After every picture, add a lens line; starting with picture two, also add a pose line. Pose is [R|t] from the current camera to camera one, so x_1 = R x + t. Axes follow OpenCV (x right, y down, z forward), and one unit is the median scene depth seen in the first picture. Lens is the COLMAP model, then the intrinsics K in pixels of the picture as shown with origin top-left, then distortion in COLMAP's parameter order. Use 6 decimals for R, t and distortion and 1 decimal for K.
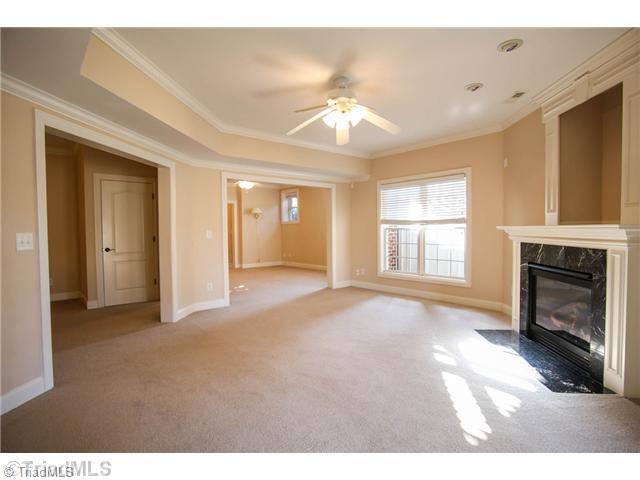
lens RADIAL K [[328.3, 0, 321.8], [0, 328.3, 239.1], [0, 0, 1]] dist [-0.002878, -0.000295]
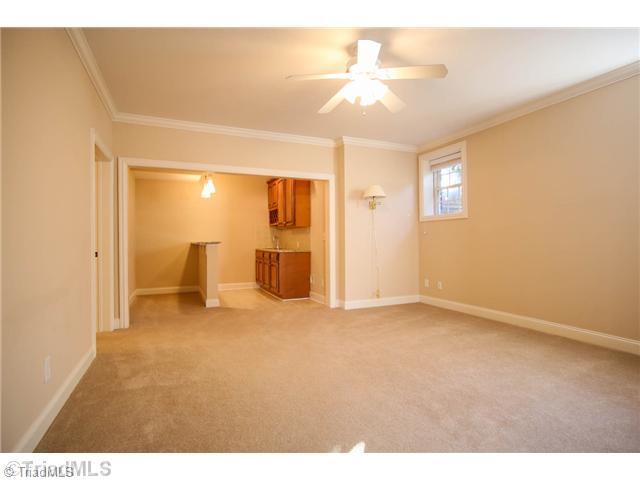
lens RADIAL K [[328.3, 0, 321.8], [0, 328.3, 239.1], [0, 0, 1]] dist [-0.002878, -0.000295]
pose [[0.951816, 0.006477, -0.306601, -0.171138], [-0.010677, 0.999871, -0.012023, -0.015939], [0.306483, 0.014717, 0.951762, 0.721194]]
